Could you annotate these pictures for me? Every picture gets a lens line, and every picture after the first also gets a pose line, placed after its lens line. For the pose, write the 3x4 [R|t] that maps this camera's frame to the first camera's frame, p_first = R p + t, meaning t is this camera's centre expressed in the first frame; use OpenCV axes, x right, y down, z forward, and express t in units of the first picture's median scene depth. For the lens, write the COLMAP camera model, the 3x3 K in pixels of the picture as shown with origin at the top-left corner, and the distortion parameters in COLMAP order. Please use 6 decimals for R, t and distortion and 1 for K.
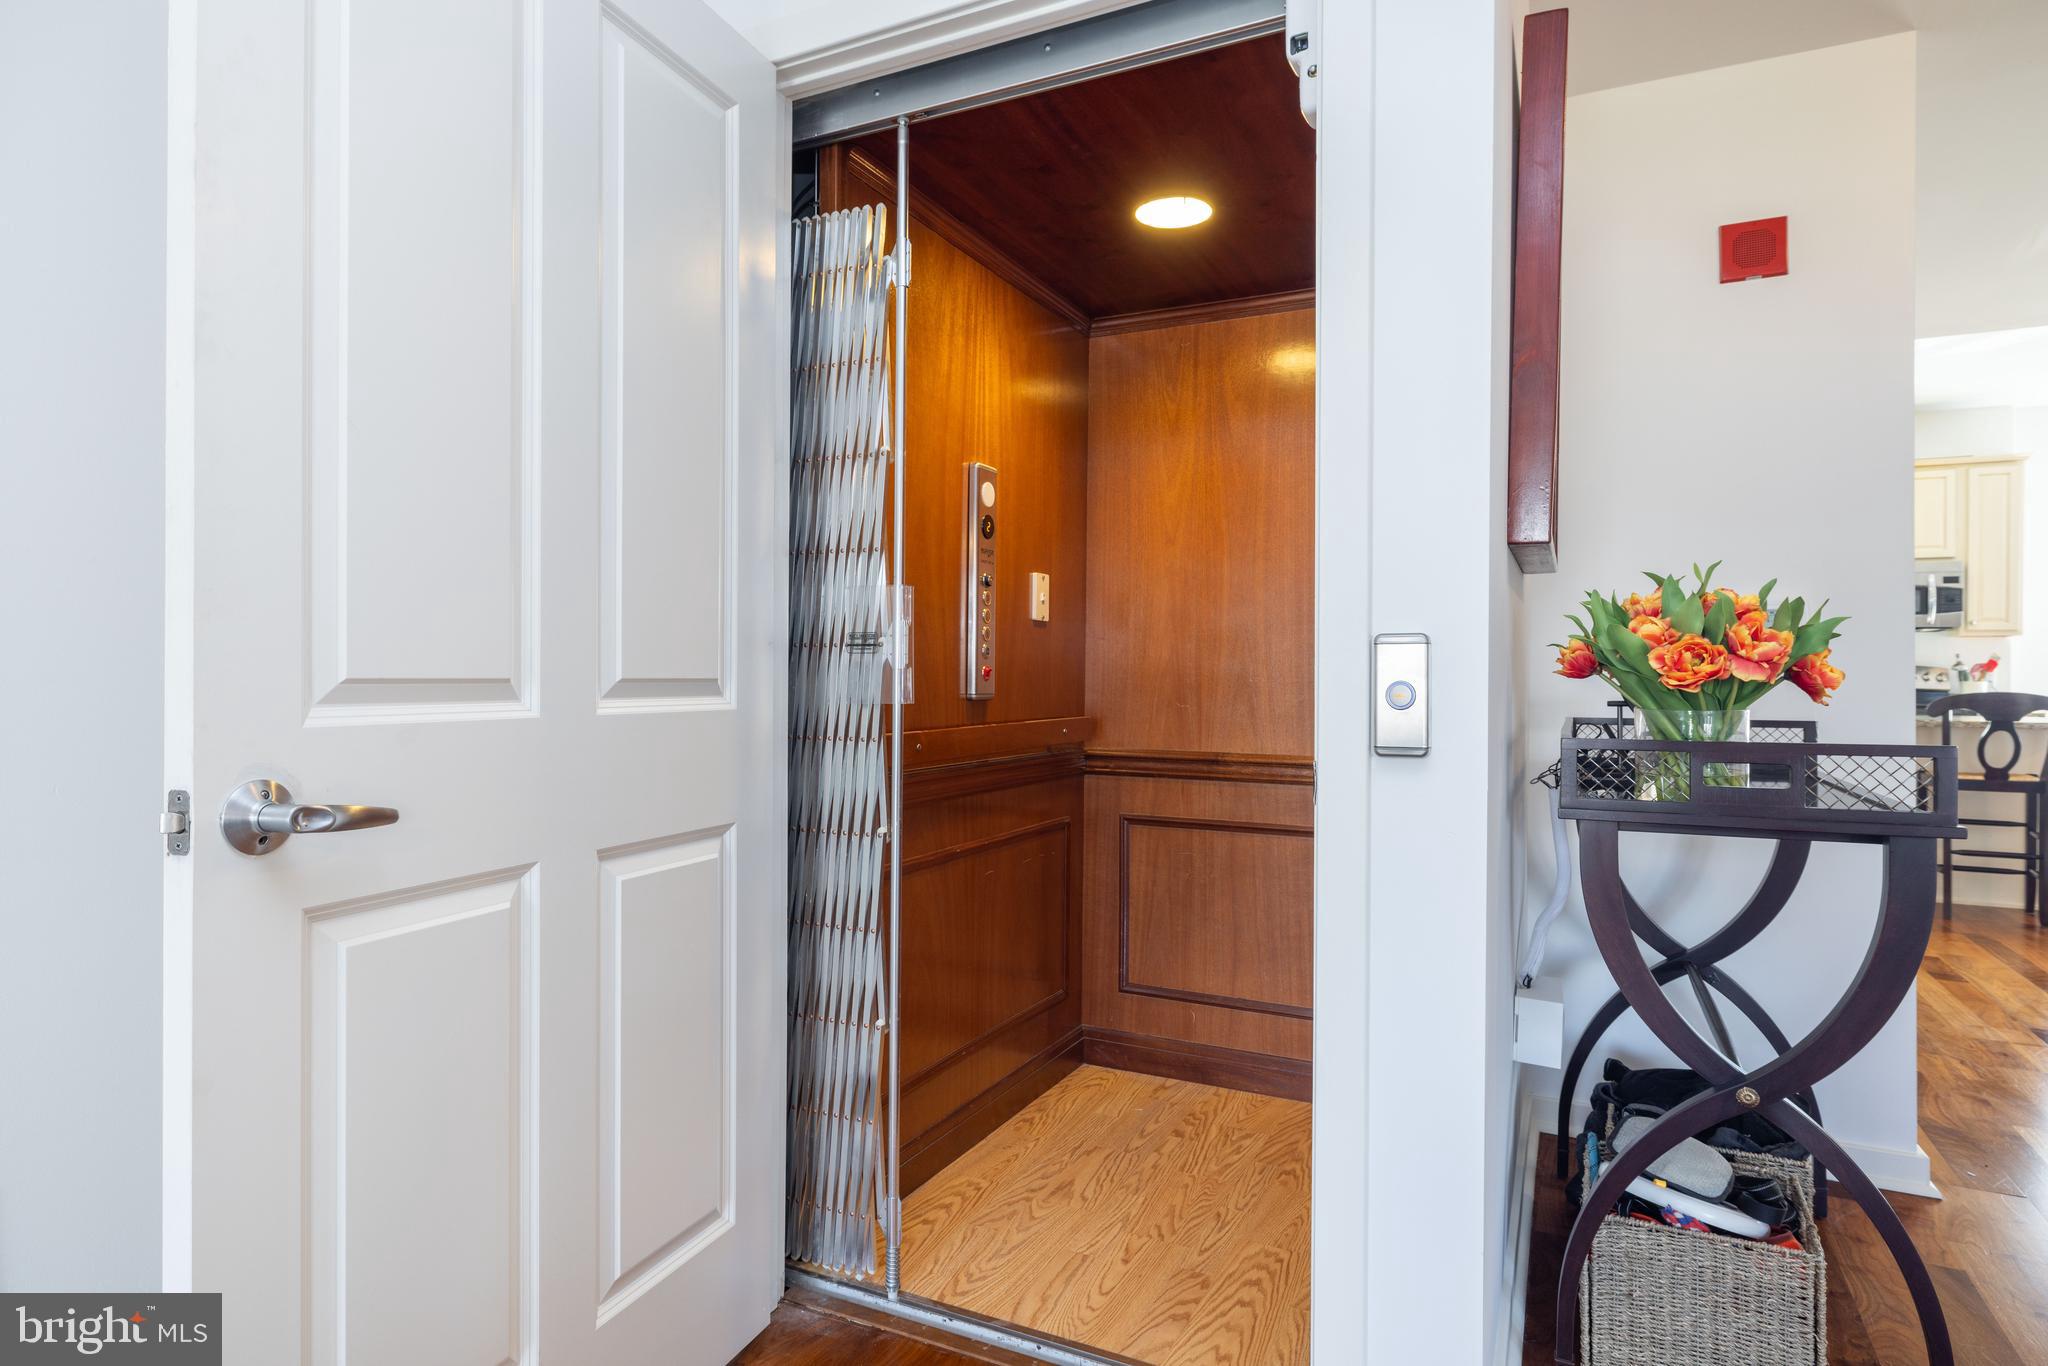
lens RADIAL K [[1135.3, 0, 1020.9], [0, 1135.3, 676.6], [0, 0, 1]] dist [-0.004590, 0.000120]
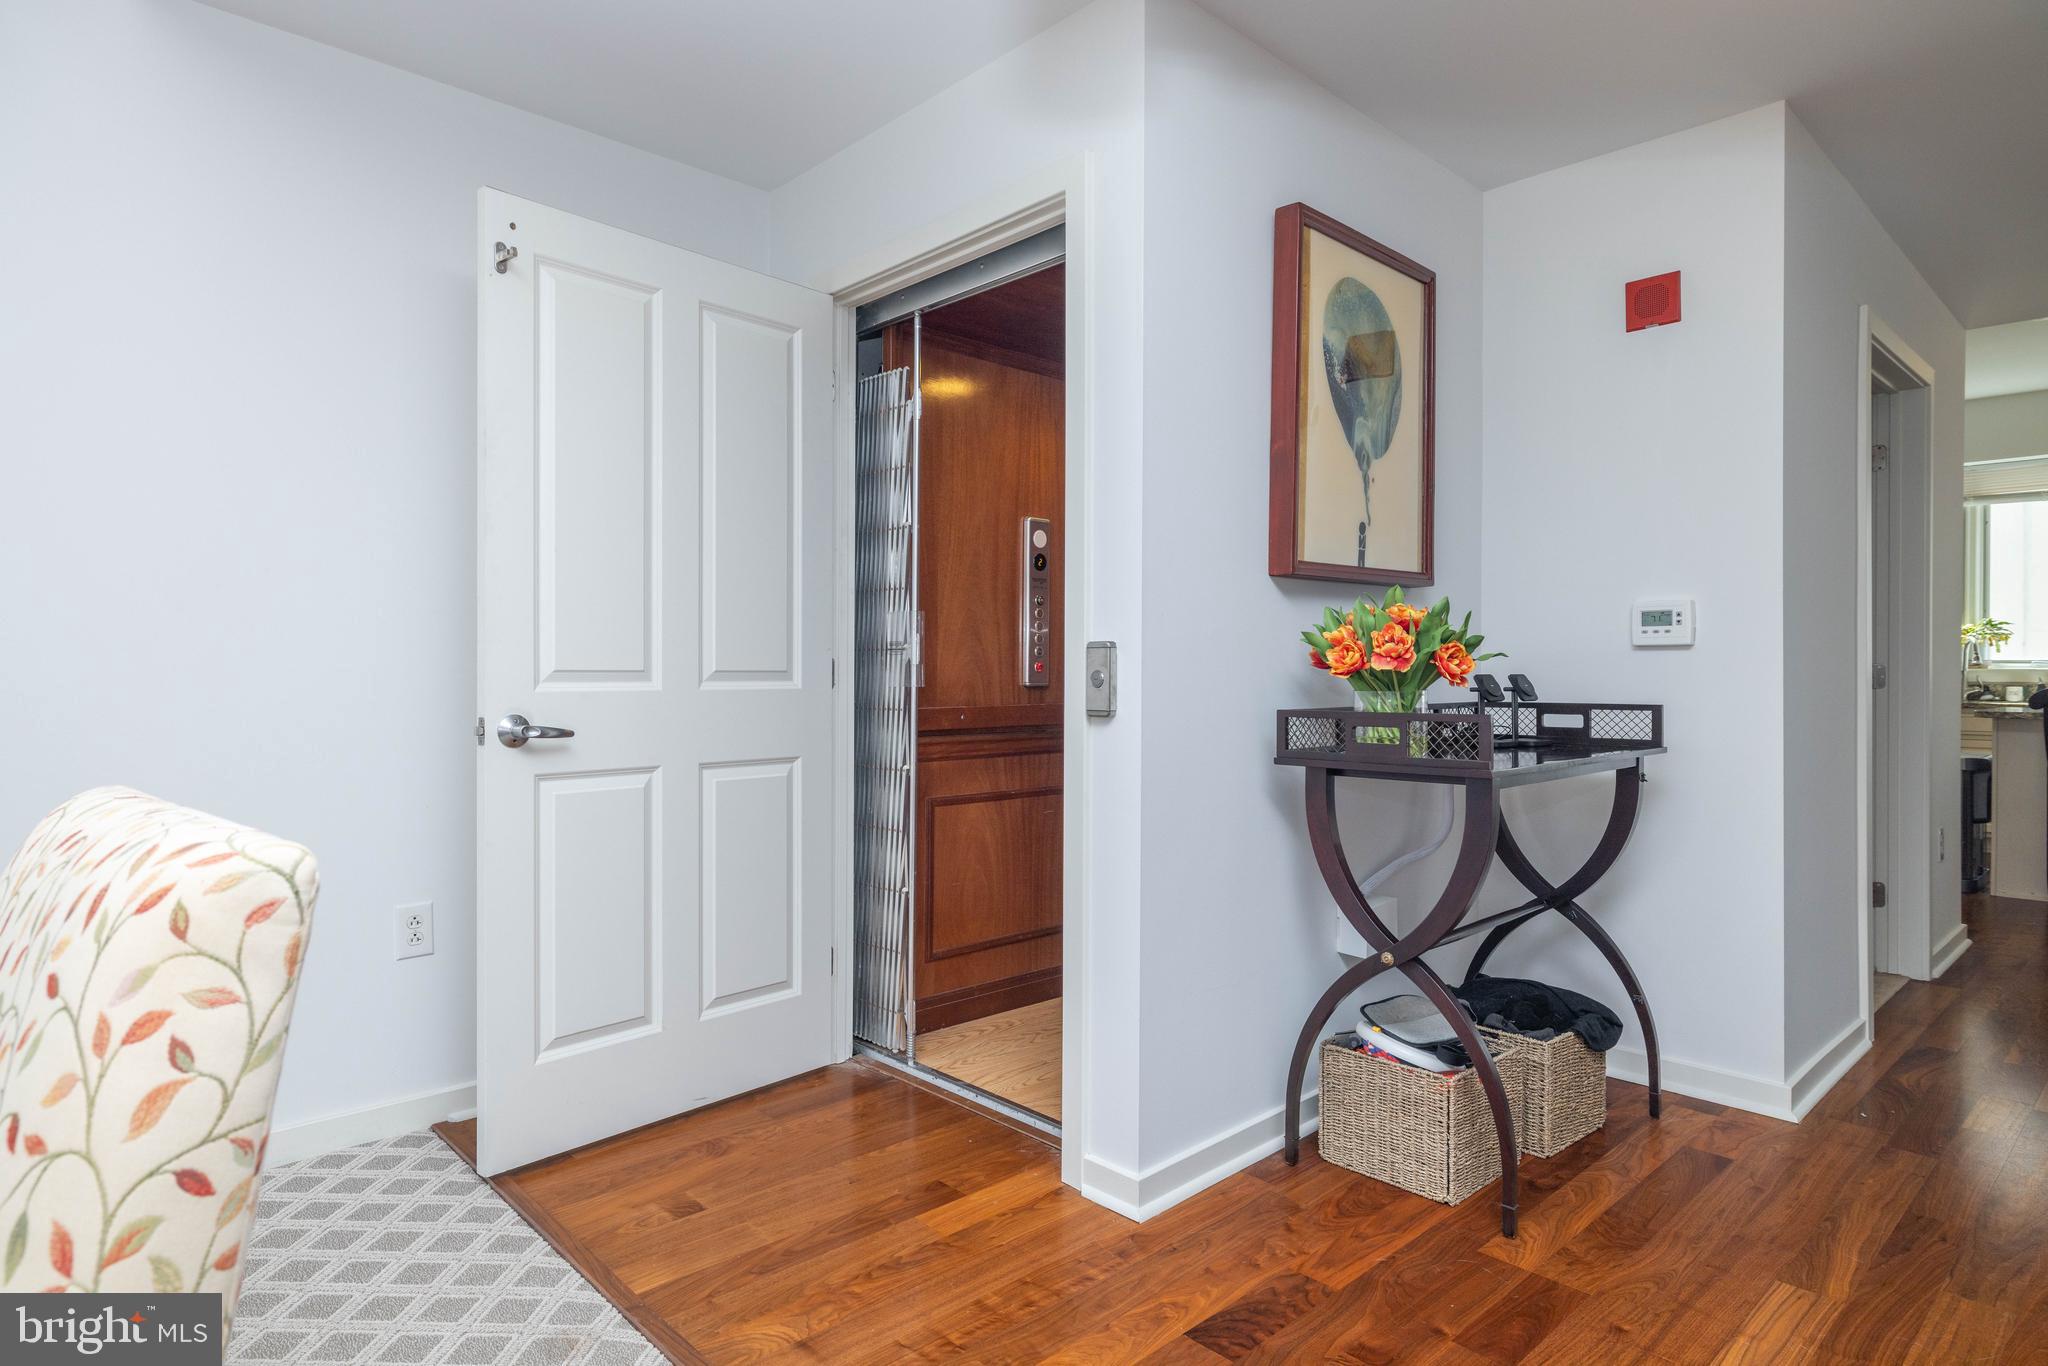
lens RADIAL K [[1135.3, 0, 1021.6], [0, 1135.3, 677.8], [0, 0, 1]] dist [-0.004590, 0.000120]
pose [[0.937925, -0.000900, -0.346836, 0.573440], [0.001960, 0.999994, 0.002704, 0.007715], [0.346831, -0.003216, 0.937922, -0.416889]]
